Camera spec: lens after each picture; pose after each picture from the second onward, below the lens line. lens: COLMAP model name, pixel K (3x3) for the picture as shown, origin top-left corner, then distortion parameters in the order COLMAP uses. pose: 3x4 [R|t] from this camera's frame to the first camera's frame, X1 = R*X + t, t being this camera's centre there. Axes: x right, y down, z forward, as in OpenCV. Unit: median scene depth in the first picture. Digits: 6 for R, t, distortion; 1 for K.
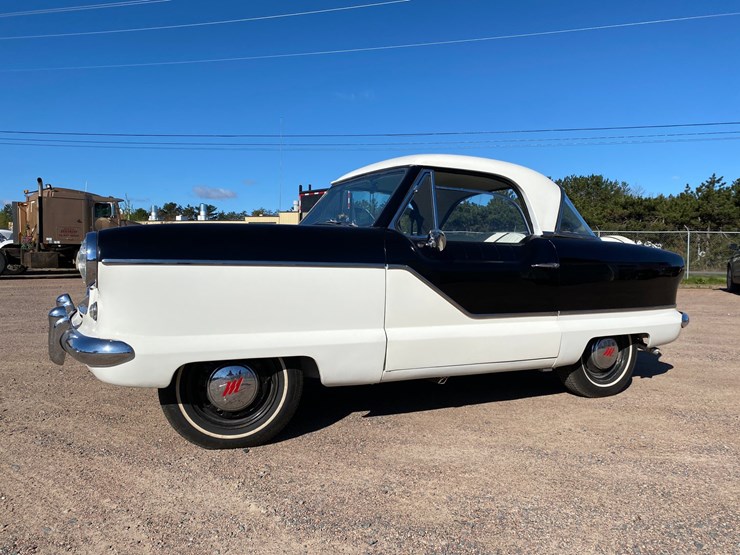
lens RADIAL K [[565.9, 0, 379.1], [0, 565.9, 272.5], [0, 0, 1]] dist [0.025871, -0.025557]
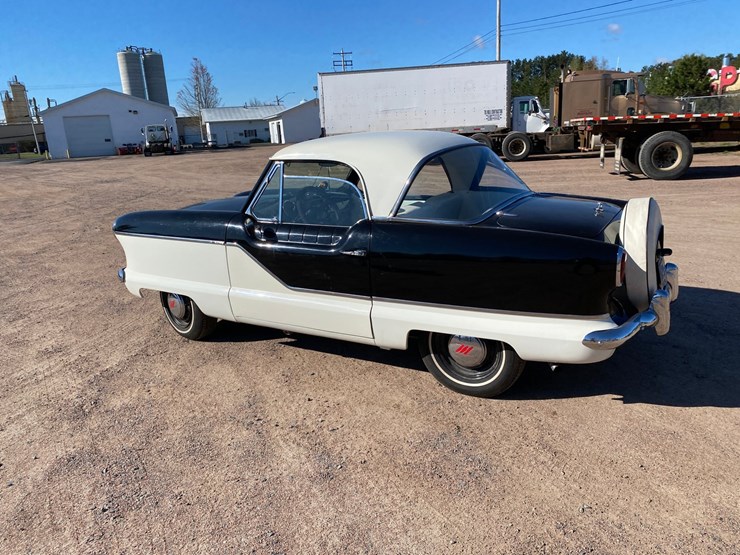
lens RADIAL K [[565.9, 0, 376.6], [0, 565.9, 282.8], [0, 0, 1]] dist [0.025871, -0.025557]
pose [[0.523605, 0.183250, -0.832020, 1.229195], [0.038946, 0.970425, 0.238242, -0.209279], [0.851070, -0.157149, 0.500983, 0.537394]]
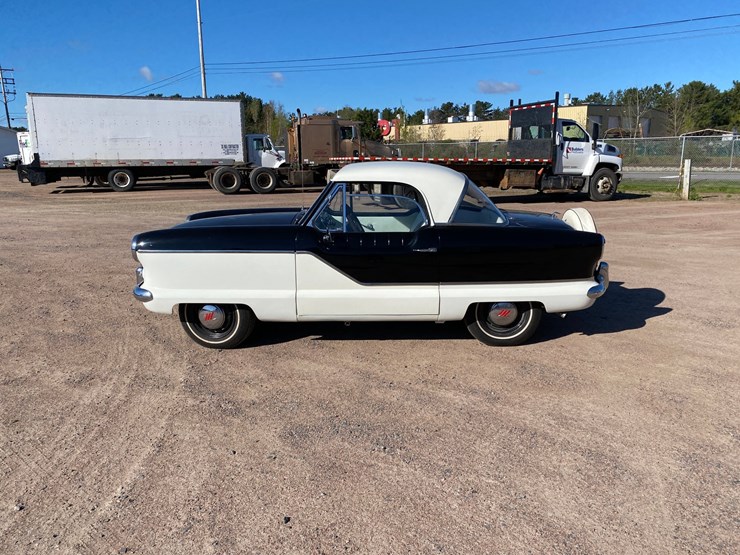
lens RADIAL K [[565.9, 0, 377.7], [0, 565.9, 277.8], [0, 0, 1]] dist [0.025871, -0.025557]
pose [[0.886891, 0.076871, -0.455538, 0.849753], [0.010063, 0.982611, 0.185406, -0.208785], [0.461869, -0.169019, 0.870695, -0.266380]]
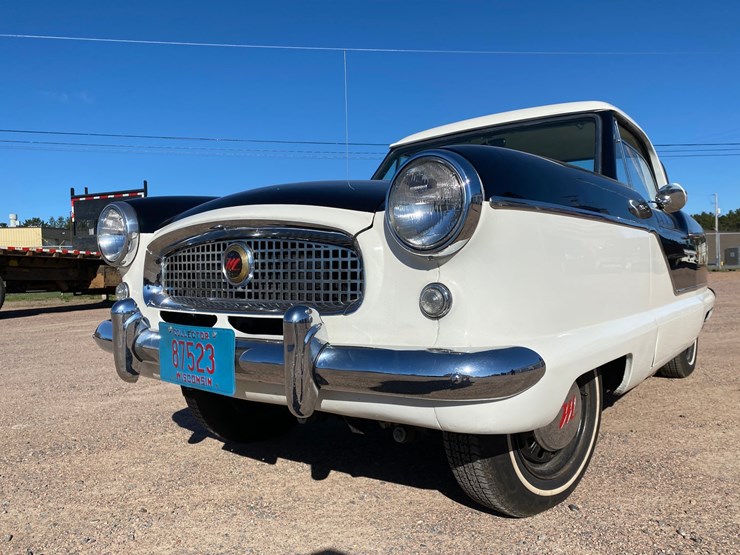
lens RADIAL K [[565.9, 0, 377.0], [0, 565.9, 278.6], [0, 0, 1]] dist [0.025871, -0.025557]
pose [[0.906086, -0.046932, 0.420482, -0.577030], [0.053853, 0.998538, -0.004594, 0.034750], [-0.419652, 0.026806, 0.907289, 0.405360]]
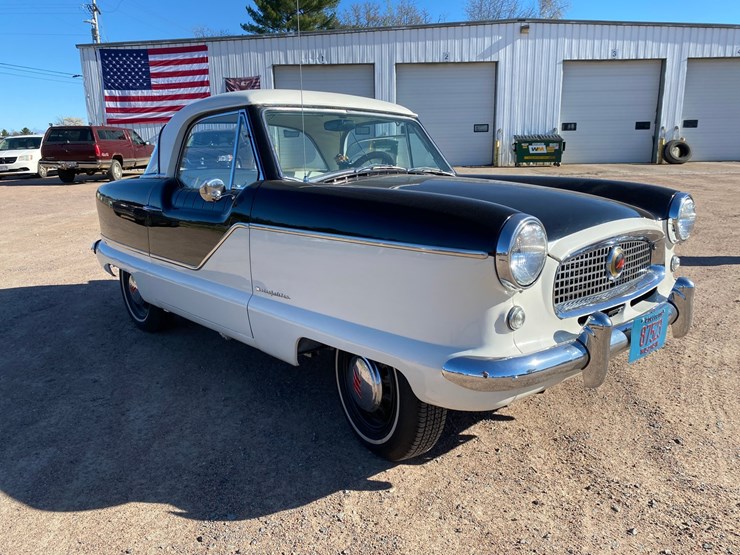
lens RADIAL K [[565.9, 0, 374.3], [0, 565.9, 279.2], [0, 0, 1]] dist [0.025871, -0.025557]
pose [[-0.279110, -0.216998, 0.935419, -1.046983], [0.037832, 0.970891, 0.236515, -0.143976], [-0.959513, 0.101403, -0.262776, 1.402653]]
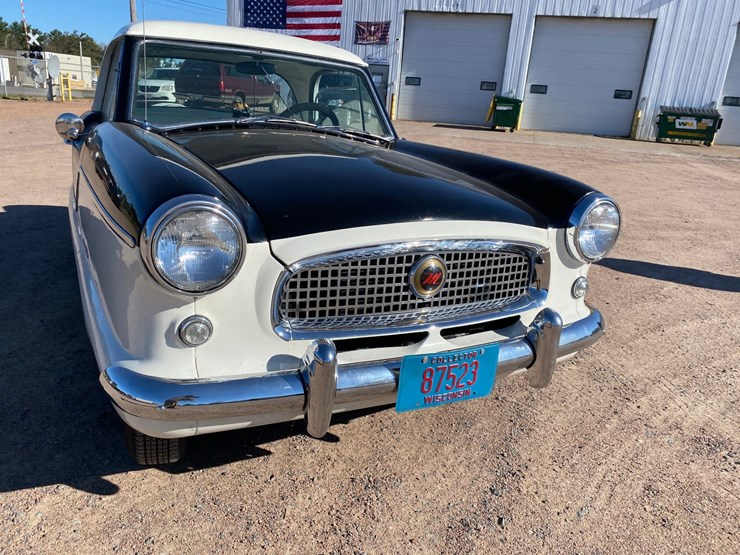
lens RADIAL K [[565.9, 0, 364.3], [0, 565.9, 272.9], [0, 0, 1]] dist [0.025871, -0.025557]
pose [[-0.018463, -0.303401, 0.952684, -0.967626], [-0.043985, 0.952171, 0.302385, -0.145928], [-0.998862, -0.036321, -0.030925, 1.009264]]
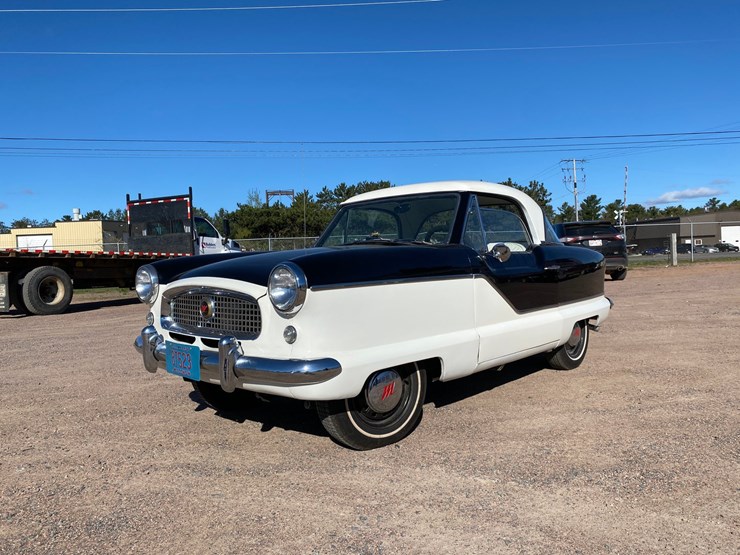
lens RADIAL K [[565.9, 0, 375.3], [0, 565.9, 266.5], [0, 0, 1]] dist [0.025871, -0.025557]
pose [[0.937931, -0.056361, 0.342210, -0.530131], [0.062176, 0.998047, -0.006037, -0.034528], [-0.341202, 0.026940, 0.939604, -0.056267]]
